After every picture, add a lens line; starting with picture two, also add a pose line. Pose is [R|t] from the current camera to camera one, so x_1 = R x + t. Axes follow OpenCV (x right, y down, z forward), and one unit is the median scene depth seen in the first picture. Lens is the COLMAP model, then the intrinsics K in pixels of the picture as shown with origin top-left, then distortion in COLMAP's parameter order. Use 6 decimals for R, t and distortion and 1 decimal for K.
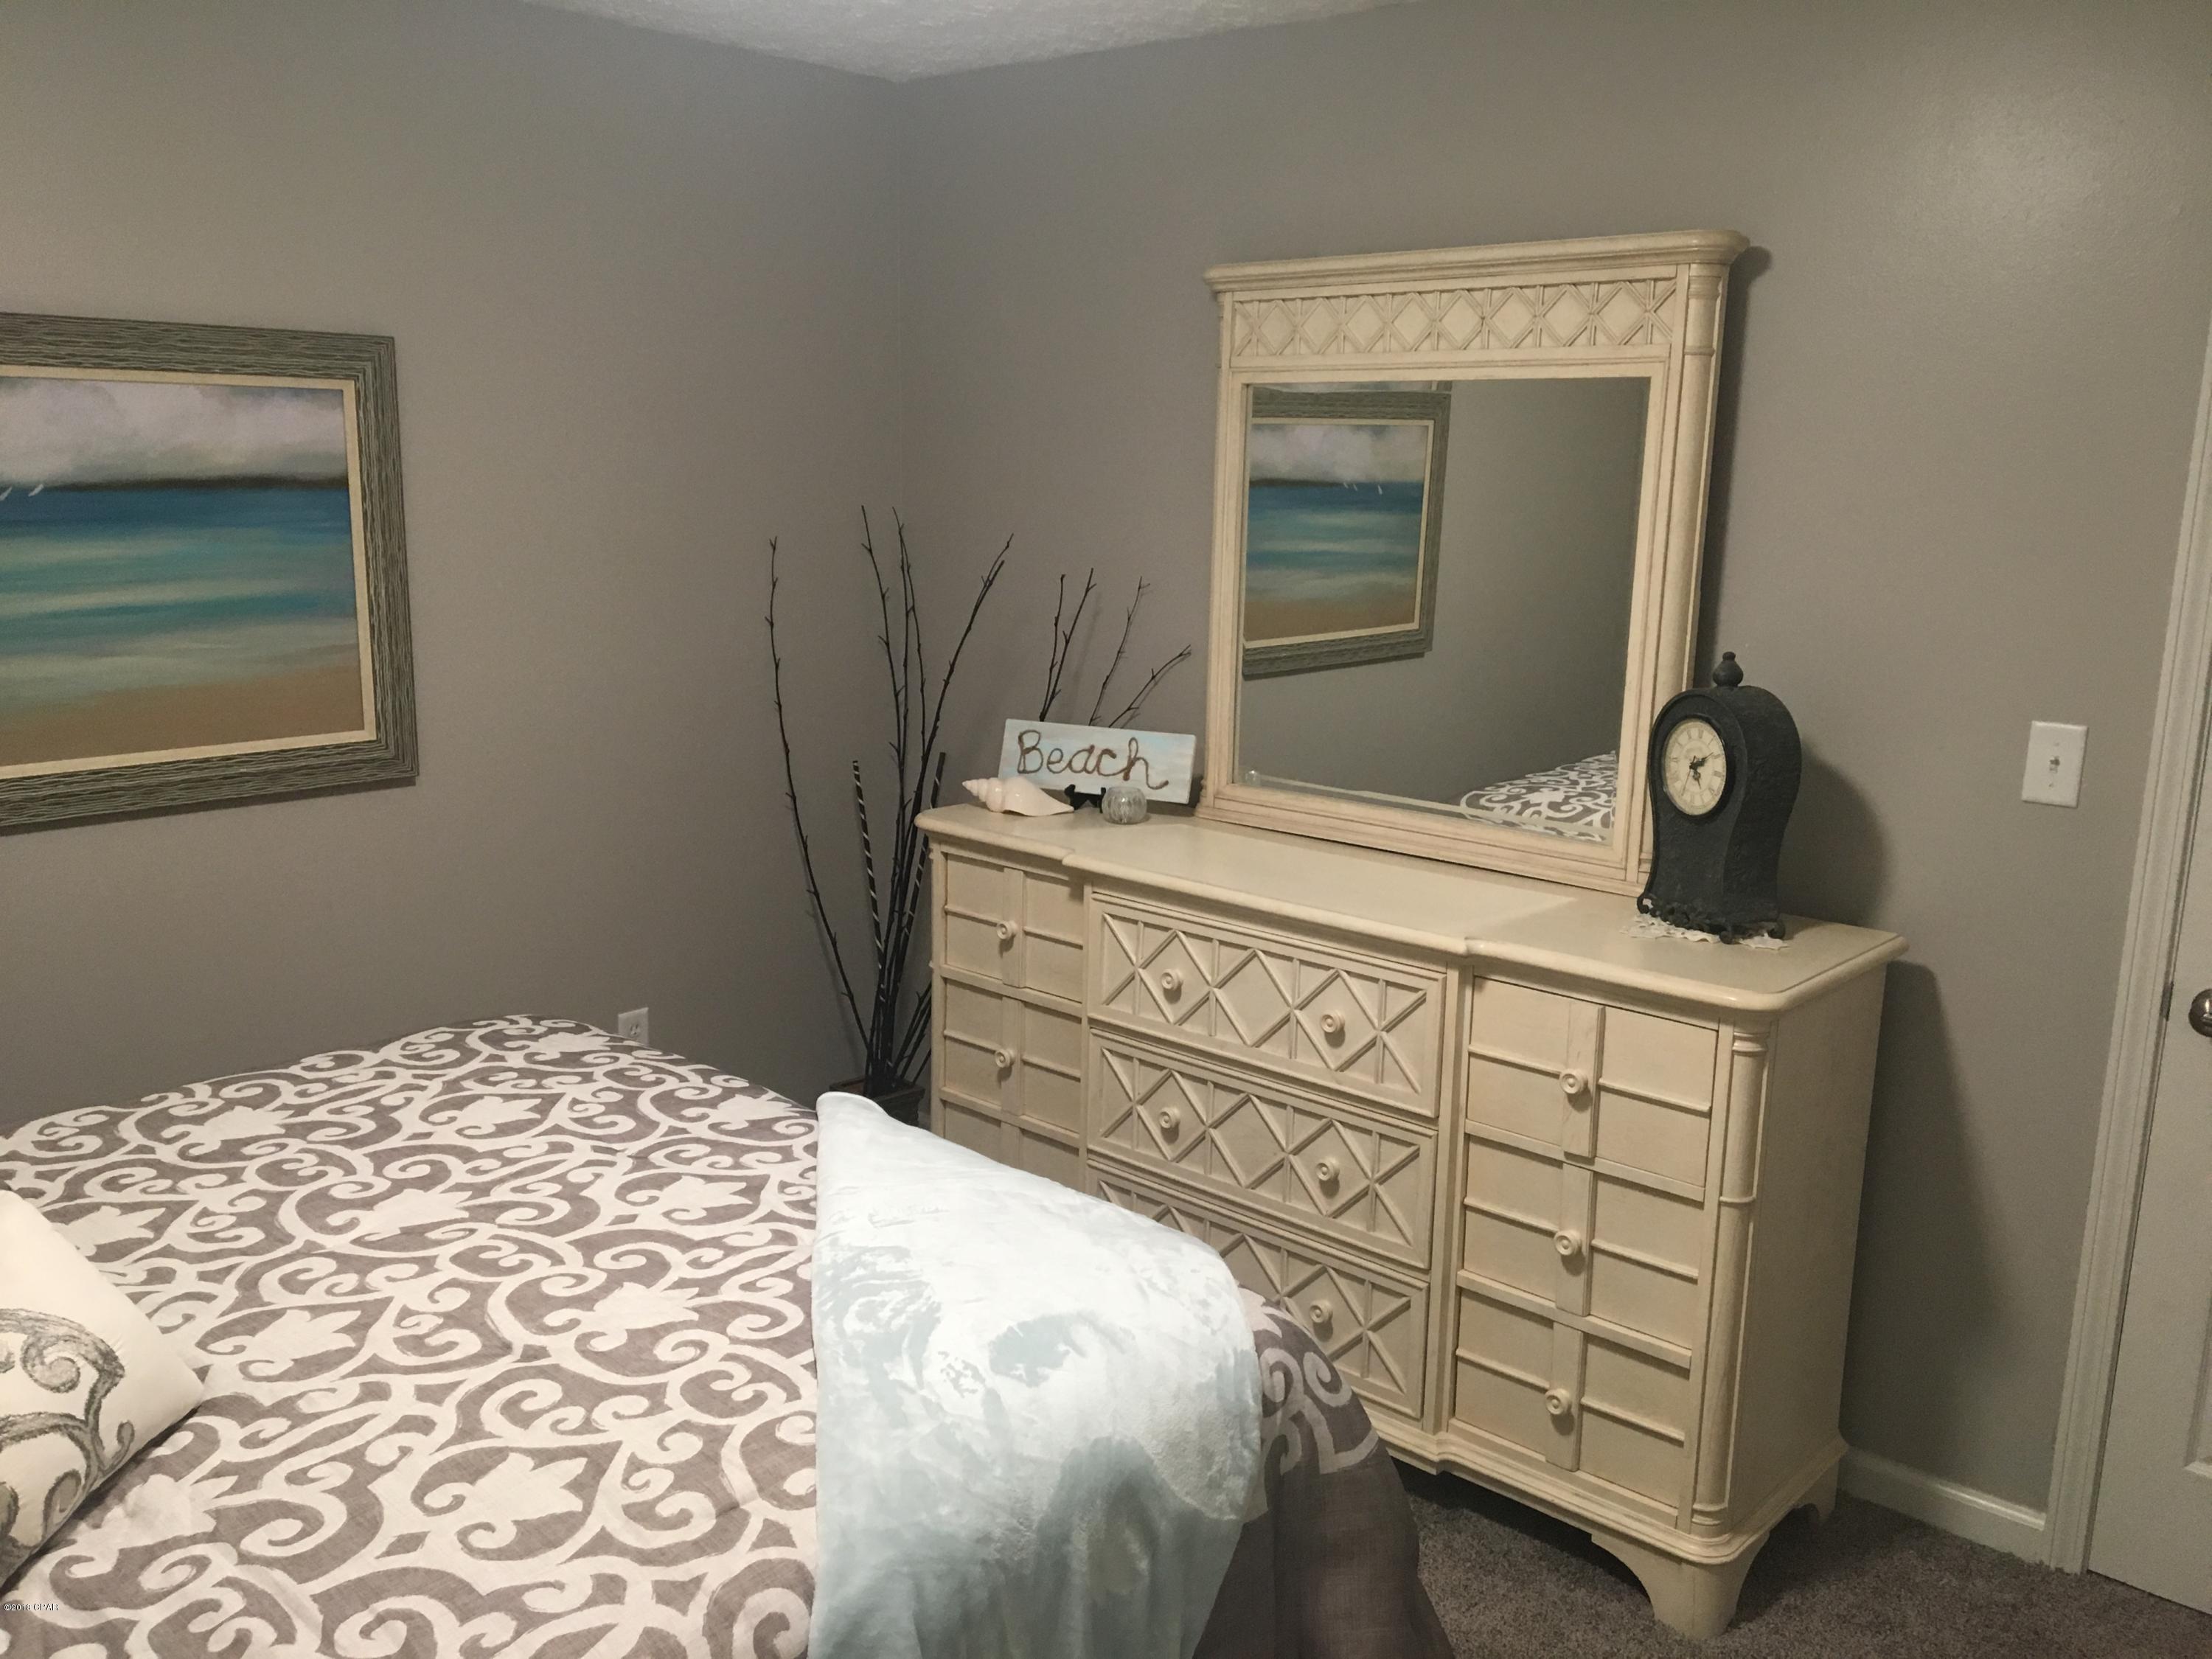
lens RADIAL K [[1858.1, 0, 1099.4], [0, 1858.1, 830.4], [0, 0, 1]] dist [0.092919, -0.150775]
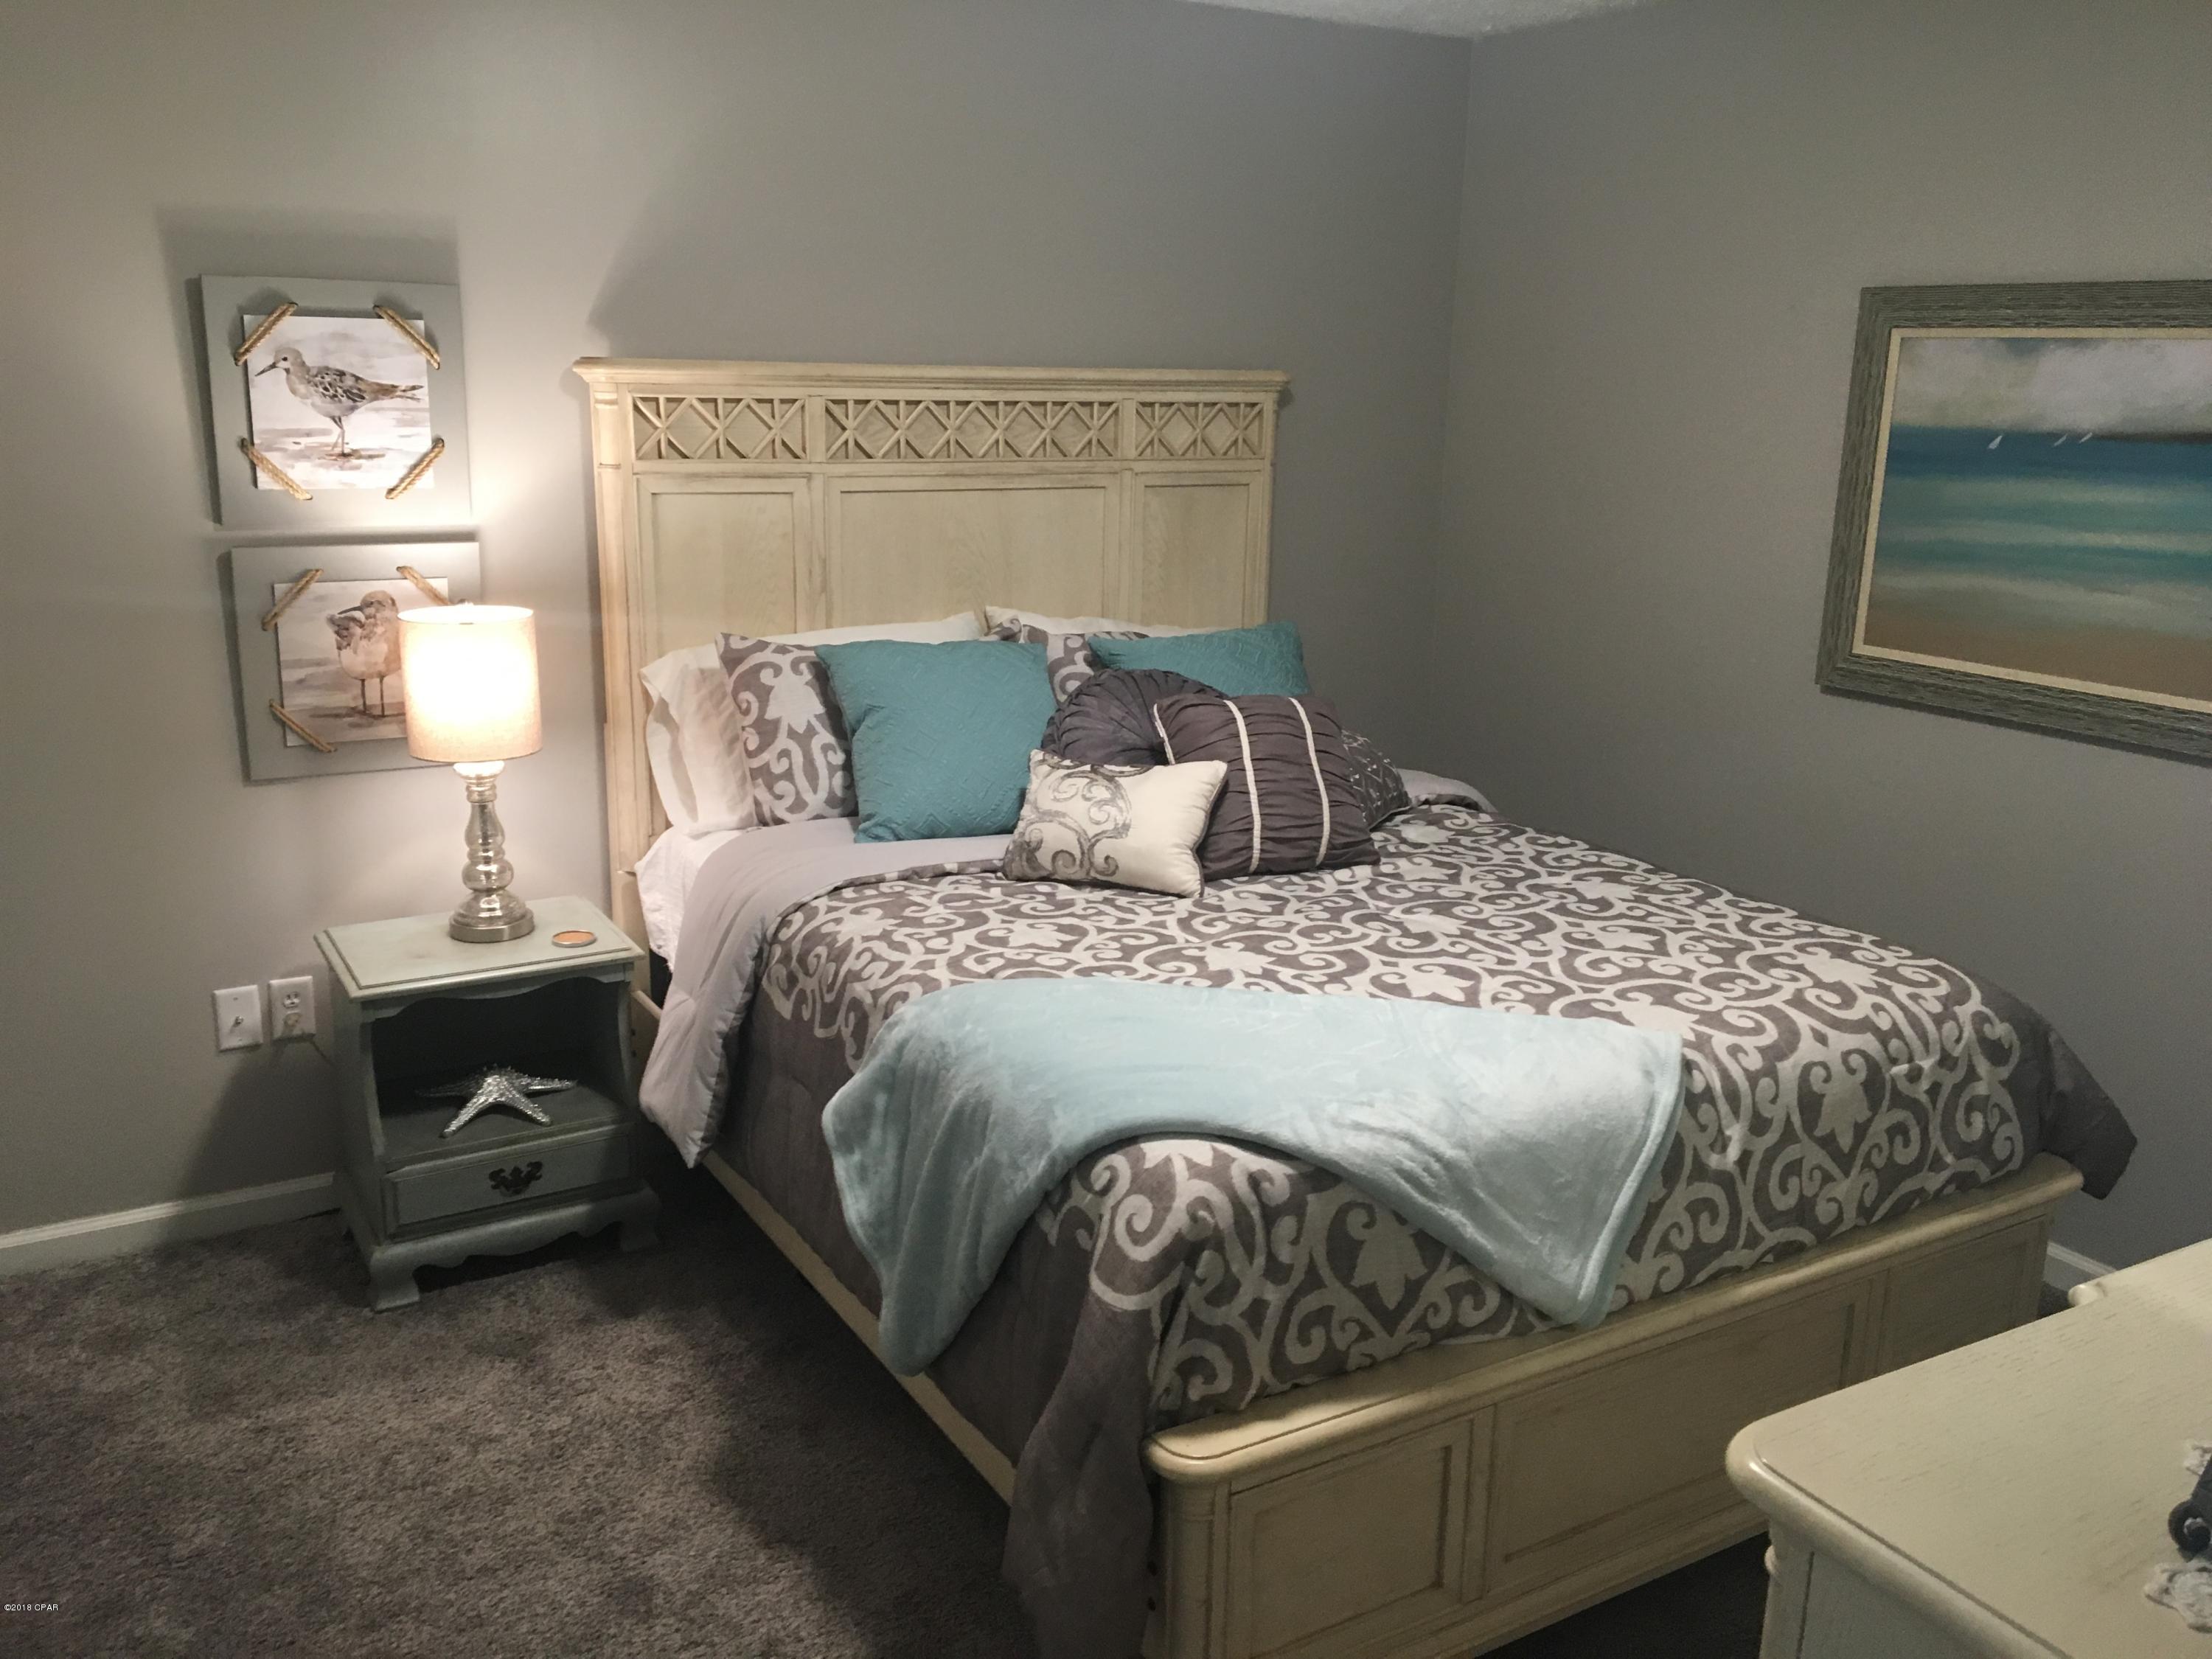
lens RADIAL K [[1858.1, 0, 1099.4], [0, 1858.1, 830.4], [0, 0, 1]] dist [0.092919, -0.150775]
pose [[-0.294384, 0.211571, -0.931974, 0.920363], [-0.222031, 0.933363, 0.282020, -0.187222], [0.929538, 0.289949, -0.227792, 0.981244]]
